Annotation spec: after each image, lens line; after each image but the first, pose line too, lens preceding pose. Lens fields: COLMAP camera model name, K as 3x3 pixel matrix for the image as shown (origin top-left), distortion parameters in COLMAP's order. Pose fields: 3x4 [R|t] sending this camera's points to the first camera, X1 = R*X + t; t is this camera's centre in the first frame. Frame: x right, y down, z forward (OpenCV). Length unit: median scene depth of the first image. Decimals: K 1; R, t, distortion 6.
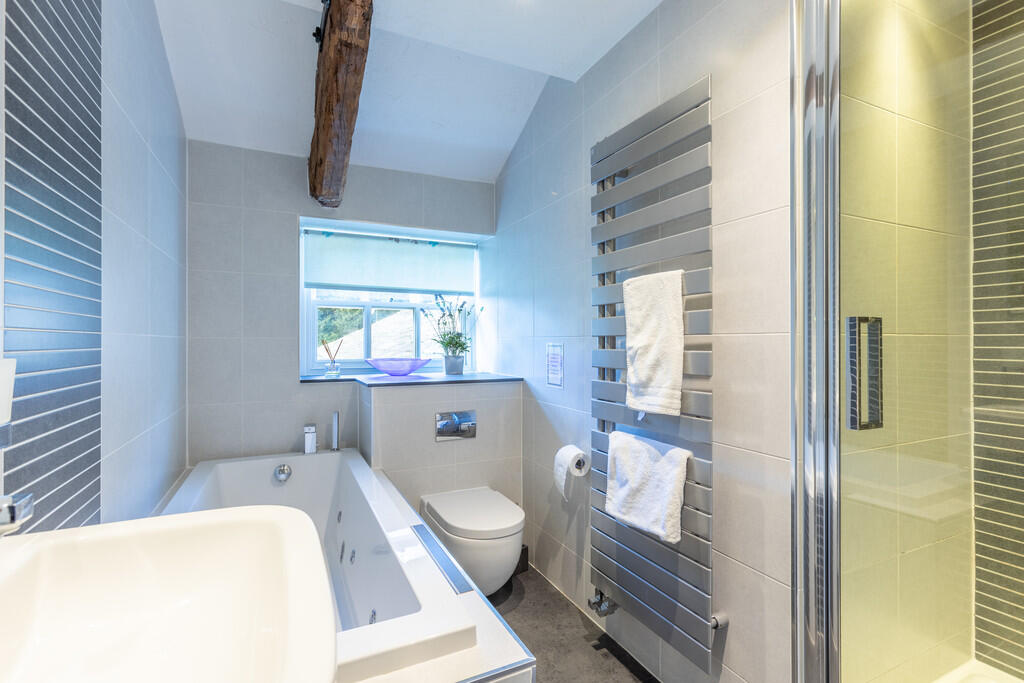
lens RADIAL K [[470.4, 0, 509.1], [0, 470.4, 341.8], [0, 0, 1]] dist [-0.007760, 0.005242]
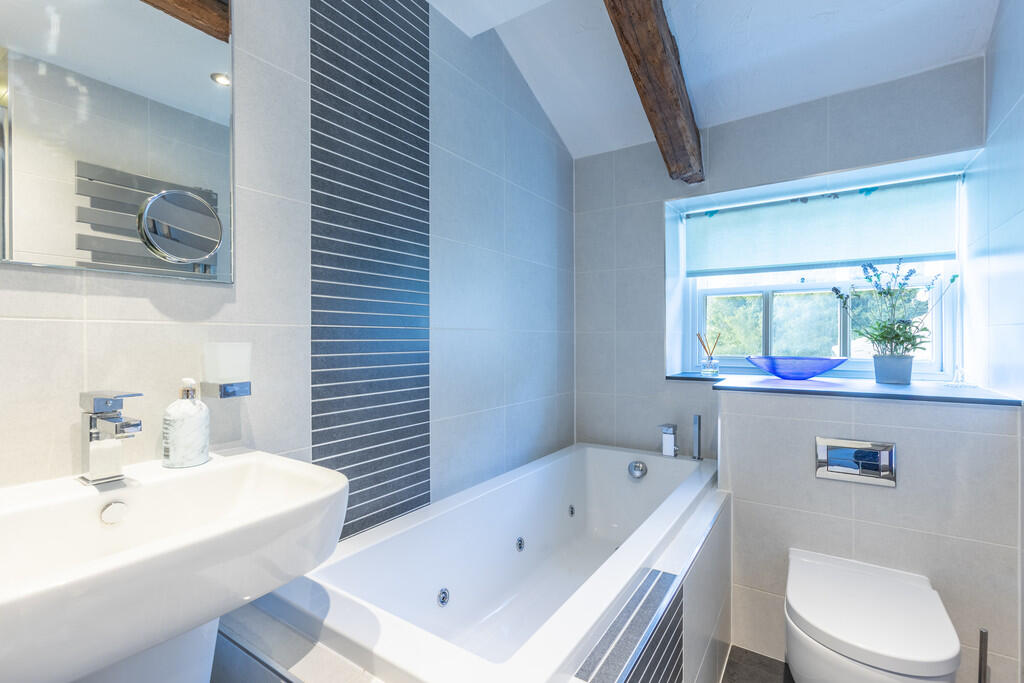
lens RADIAL K [[470.4, 0, 507.1], [0, 470.4, 340.7], [0, 0, 1]] dist [-0.007760, 0.005242]
pose [[0.496416, 0.001323, -0.868084, 0.191226], [0.002515, 0.999992, 0.002961, 0.006113], [0.868081, -0.003653, 0.496409, 0.230861]]
